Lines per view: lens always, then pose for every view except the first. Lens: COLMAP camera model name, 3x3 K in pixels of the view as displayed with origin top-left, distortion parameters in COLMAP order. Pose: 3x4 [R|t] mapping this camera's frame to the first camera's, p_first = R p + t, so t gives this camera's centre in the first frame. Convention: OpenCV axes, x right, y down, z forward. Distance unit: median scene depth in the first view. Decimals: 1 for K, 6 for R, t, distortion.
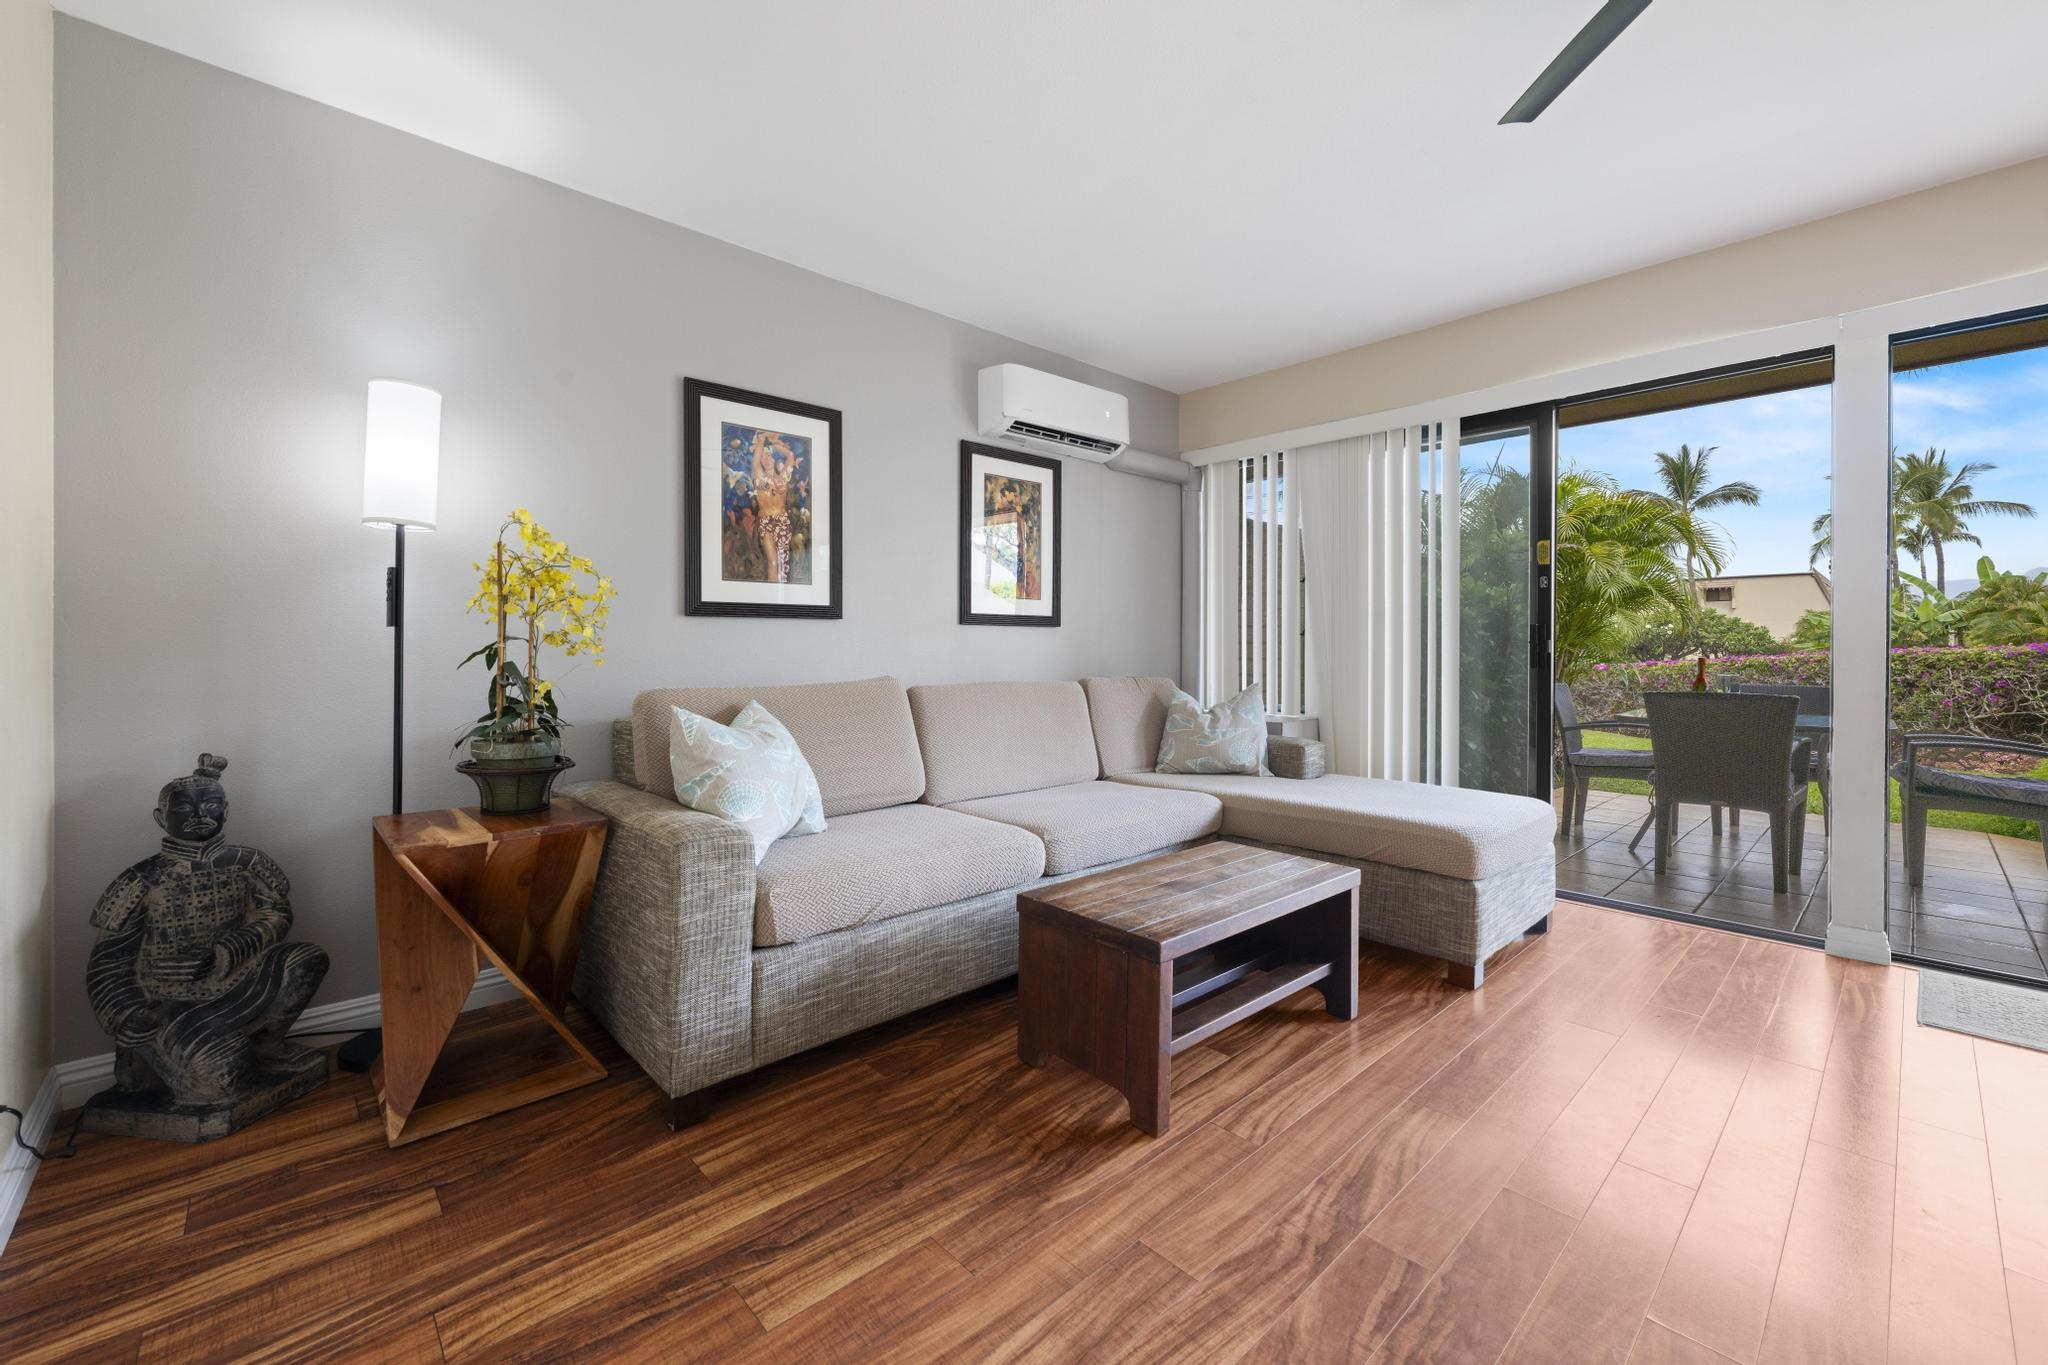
lens RADIAL K [[829.7, 0, 1021.3], [0, 829.7, 646.5], [0, 0, 1]] dist [0.000022, -0.000044]
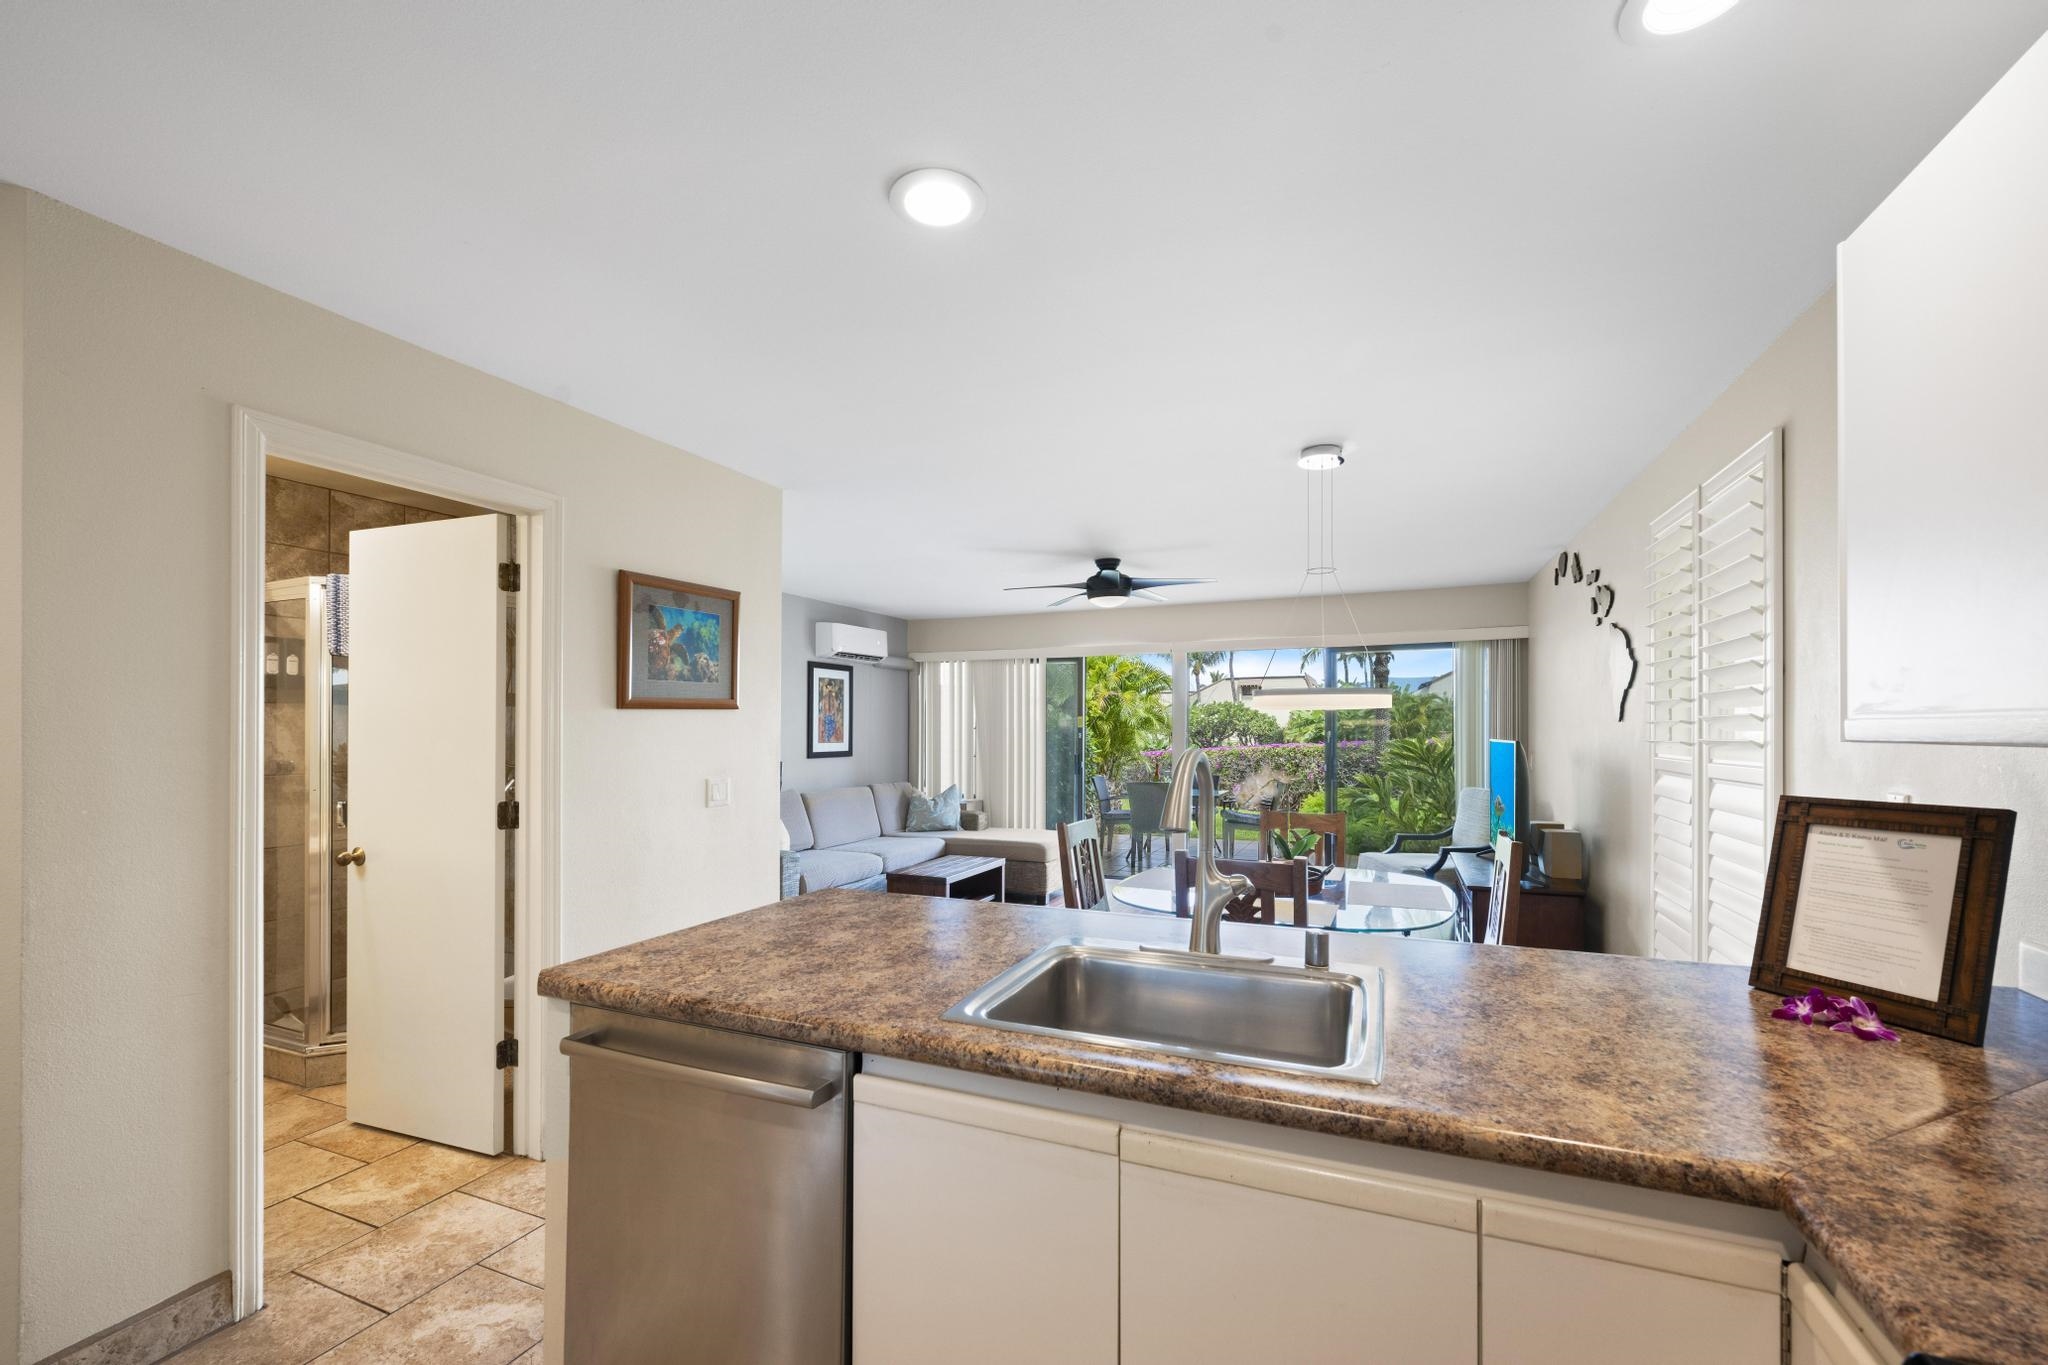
lens RADIAL K [[831.0, 0, 1027.3], [0, 831.0, 707.6], [0, 0, 1]] dist [0.000966, 0.000194]
pose [[0.911461, 0.006707, 0.411333, -0.462123], [0.003068, 0.999728, -0.023099, -0.113408], [-0.411376, 0.022316, 0.911192, -1.086113]]
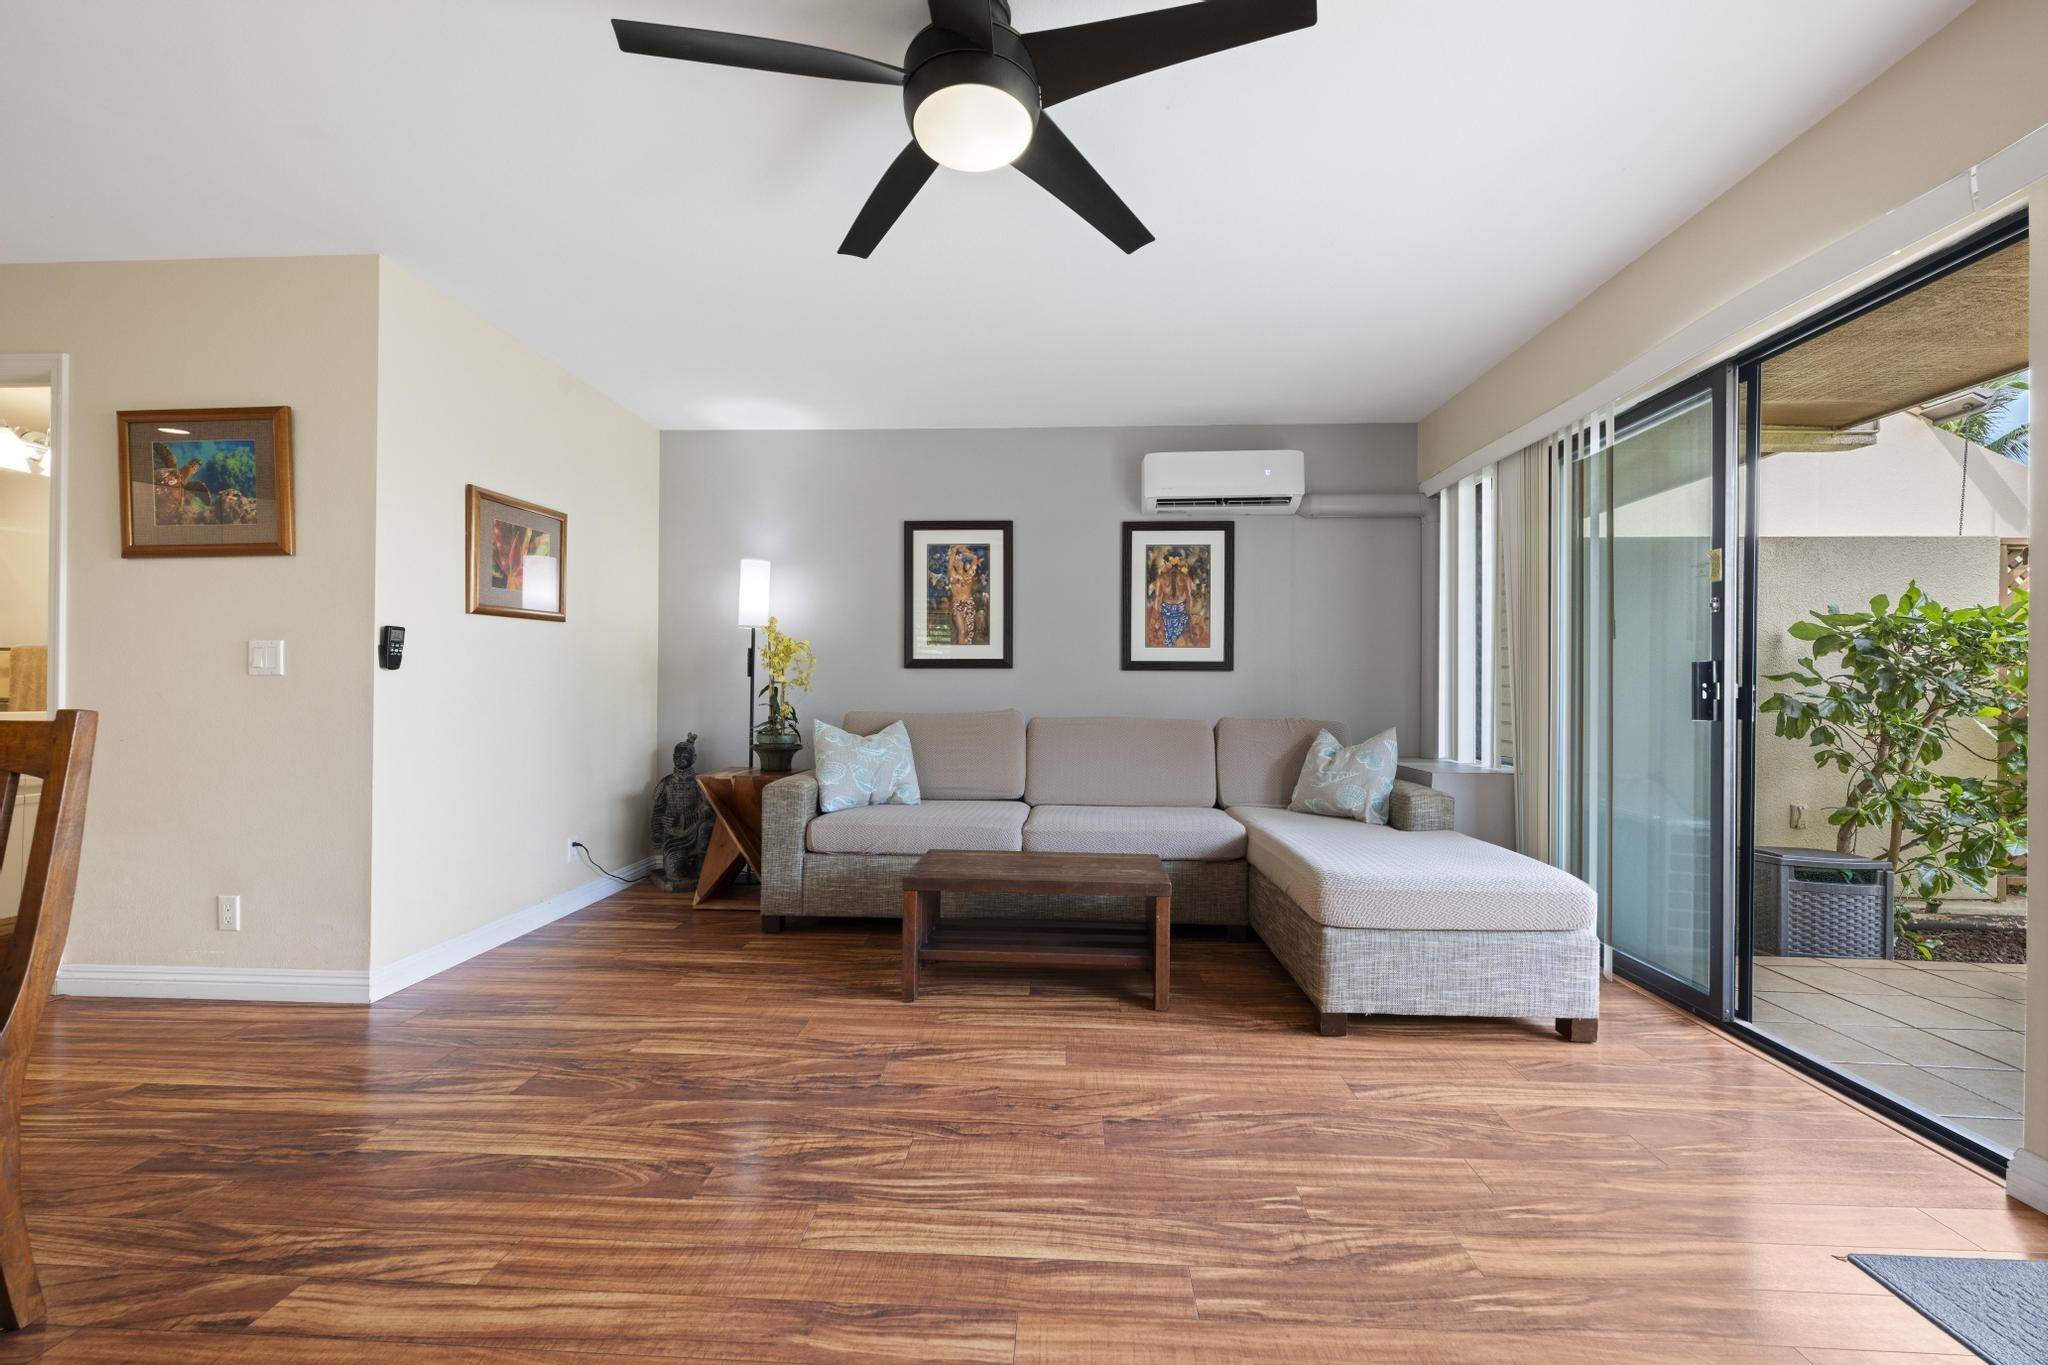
lens RADIAL K [[815.1, 0, 1022.4], [0, 815.1, 690.1], [0, 0, 1]] dist [-0.000188, -0.000135]
pose [[0.698482, 0.005588, -0.715605, 0.810888], [-0.004557, 0.999984, 0.003361, -0.001065], [0.715613, 0.000914, 0.698497, 0.049026]]
